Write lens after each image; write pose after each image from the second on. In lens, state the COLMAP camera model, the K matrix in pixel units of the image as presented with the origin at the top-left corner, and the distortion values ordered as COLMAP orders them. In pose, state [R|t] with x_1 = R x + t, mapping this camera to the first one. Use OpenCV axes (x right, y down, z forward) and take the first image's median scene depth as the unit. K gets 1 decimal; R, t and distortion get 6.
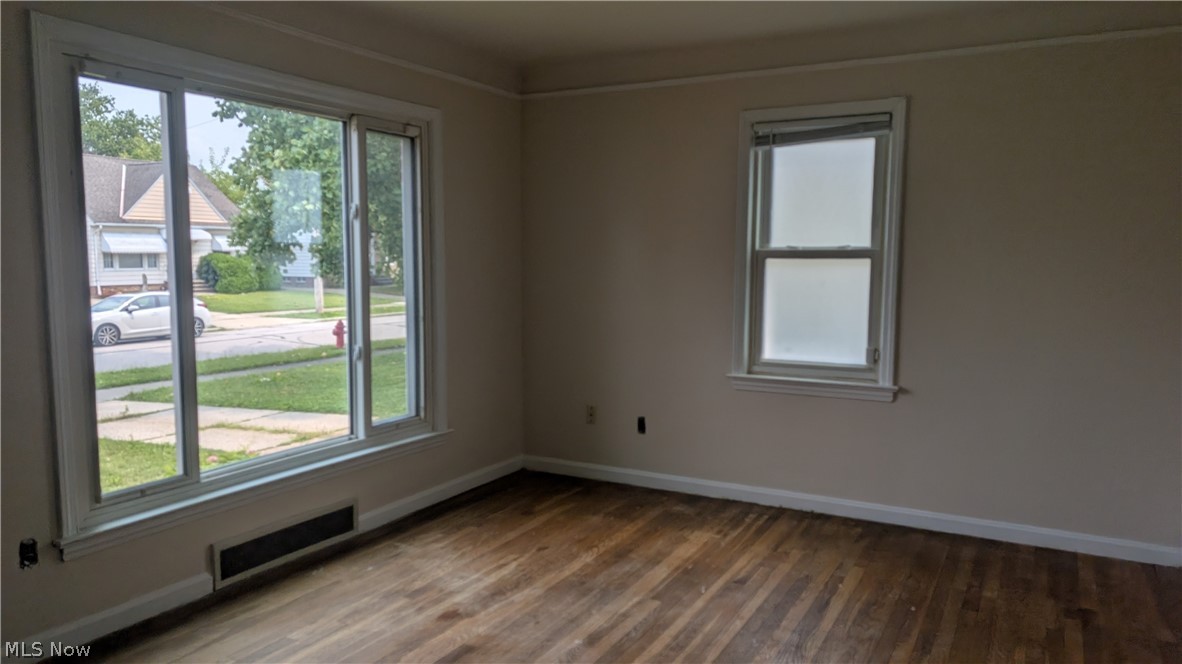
lens RADIAL K [[849.4, 0, 591.6], [0, 849.4, 350.2], [0, 0, 1]] dist [0.038661, -0.000115]
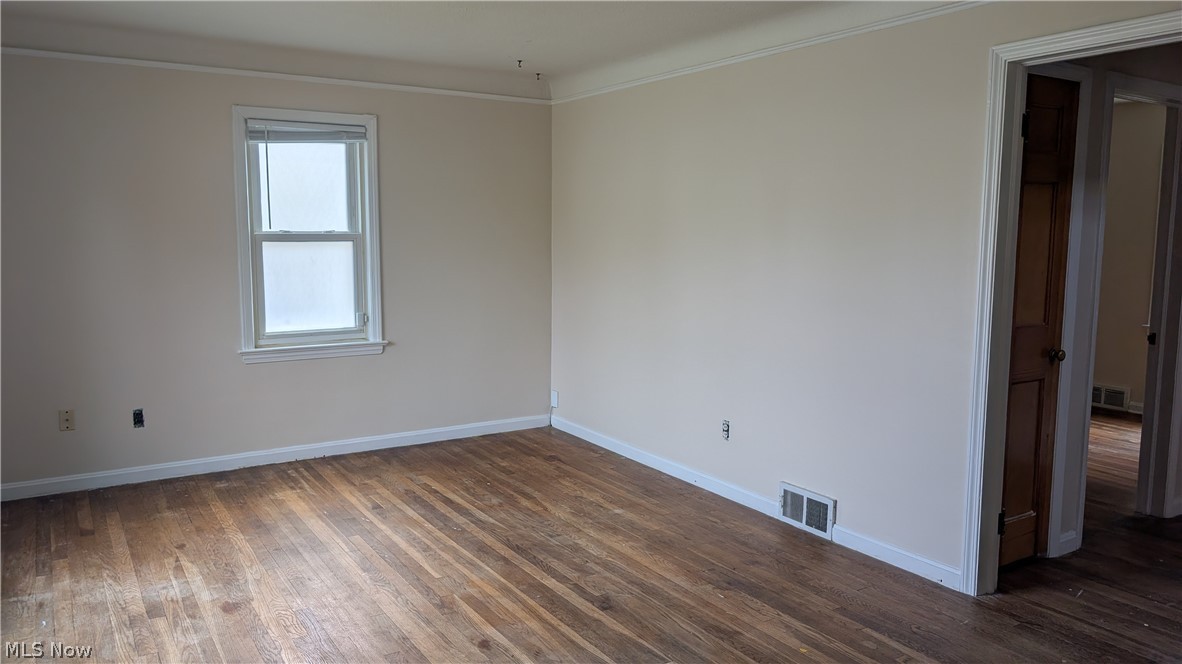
lens RADIAL K [[864.4, 0, 591.0], [0, 864.4, 332.0], [0, 0, 1]] dist [0.005656, -0.000429]
pose [[0.491918, -0.109270, 0.863757, -0.627505], [0.098246, 0.992723, 0.069633, -0.031072], [-0.865080, 0.050607, 0.499074, 0.085723]]
